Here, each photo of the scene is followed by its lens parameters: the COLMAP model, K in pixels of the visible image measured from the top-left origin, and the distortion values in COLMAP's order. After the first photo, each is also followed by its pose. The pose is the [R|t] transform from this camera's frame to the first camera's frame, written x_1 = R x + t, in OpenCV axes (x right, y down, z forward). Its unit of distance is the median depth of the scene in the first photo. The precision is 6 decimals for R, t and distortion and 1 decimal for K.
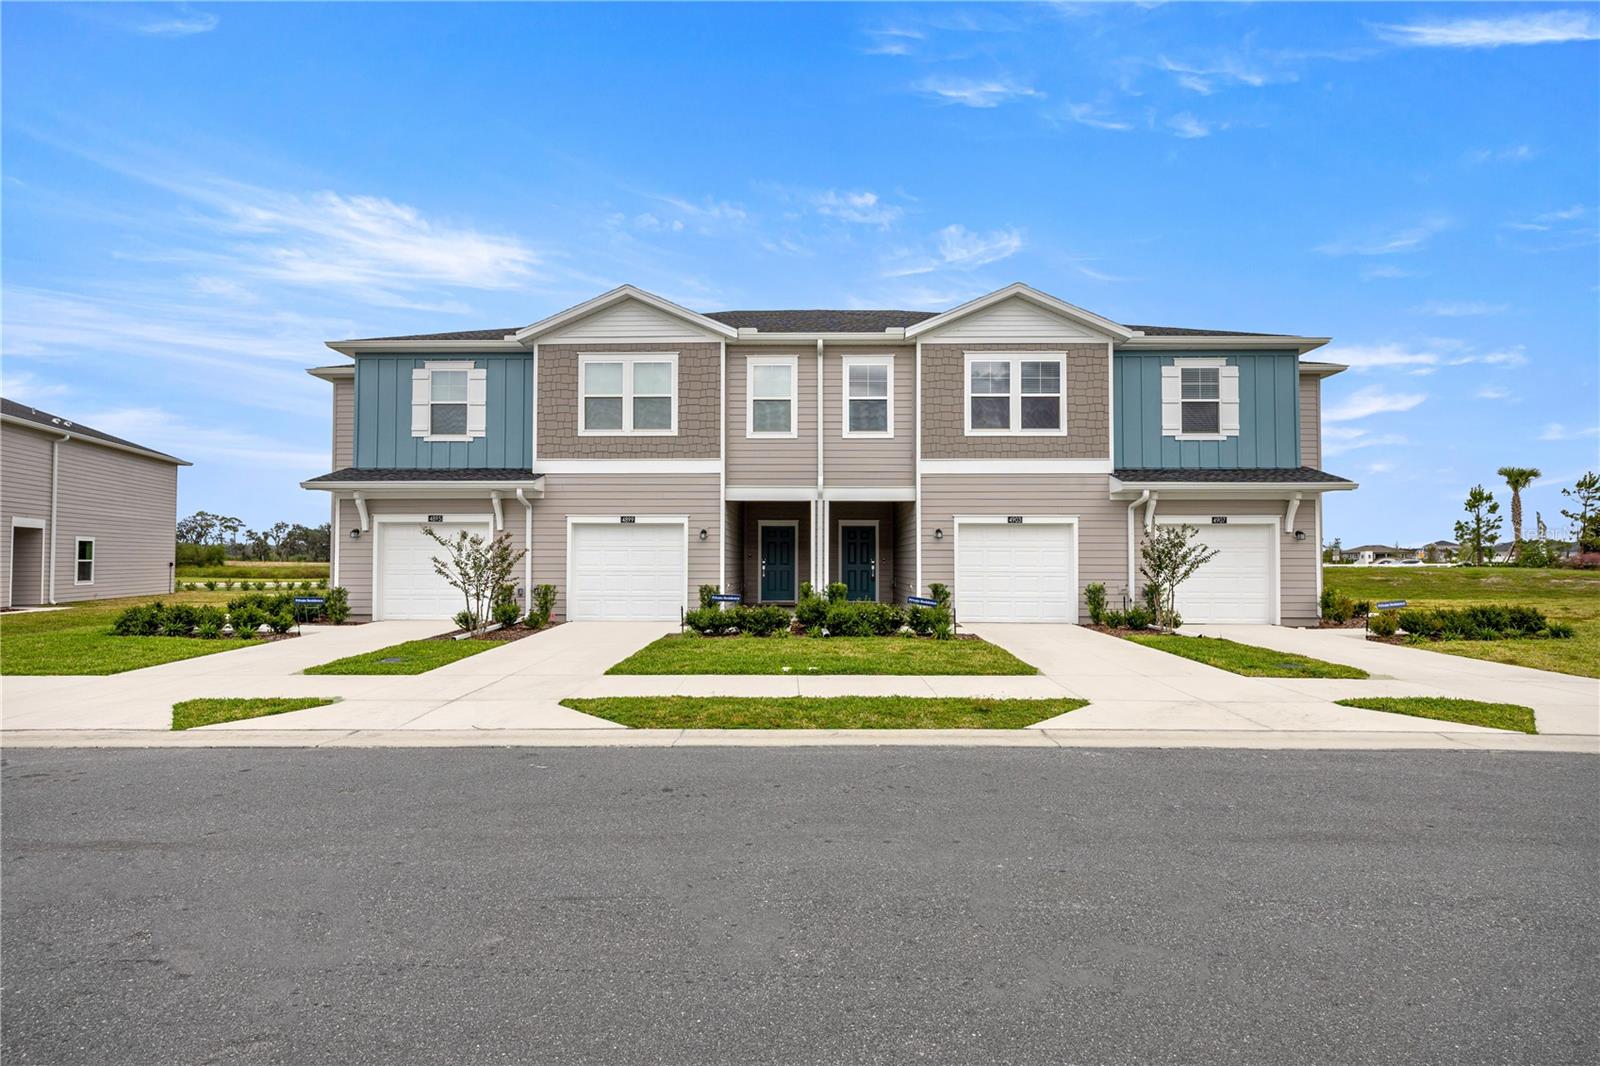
lens RADIAL K [[785.4, 0, 800.0], [0, 785.4, 533.0], [0, 0, 1]] dist [0.000730, 0.000026]
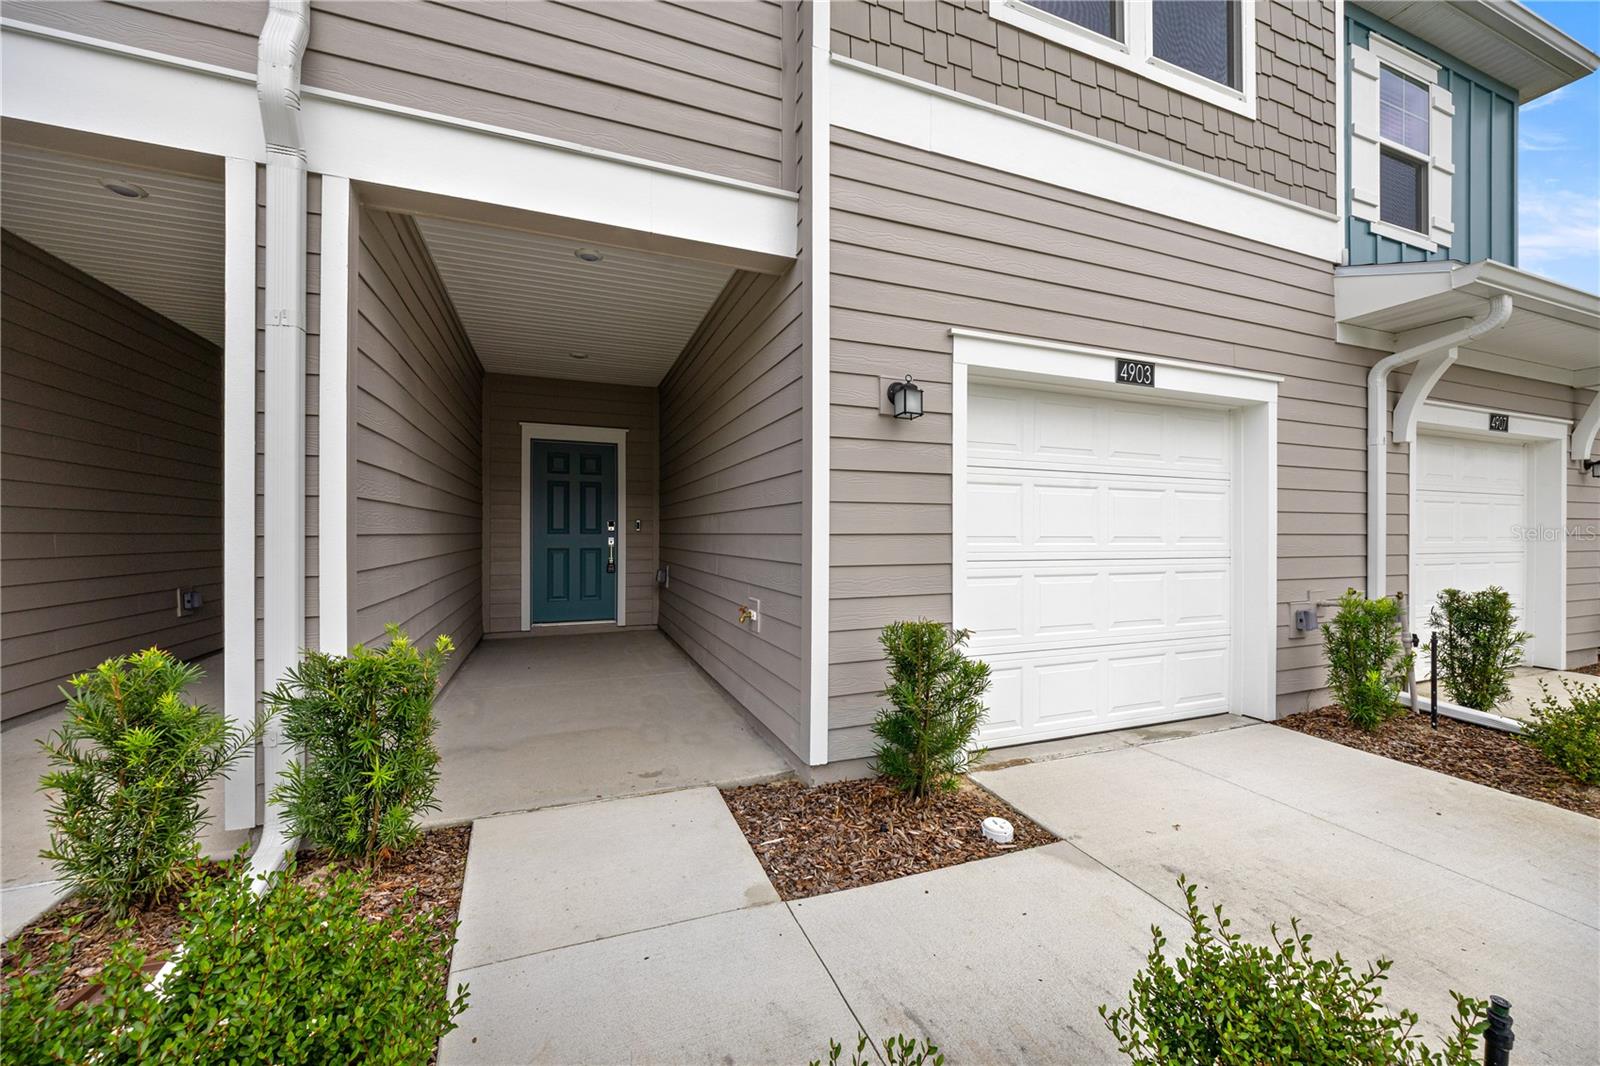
lens RADIAL K [[628.3, 0, 800.0], [0, 628.3, 533.0], [0, 0, 1]] dist [0.000357, 0.000029]
pose [[0.926799, 0.000159, 0.375557, 0.077008], [-0.013233, 0.999393, 0.032233, 0.034664], [-0.375324, -0.034843, 0.926238, 0.830164]]
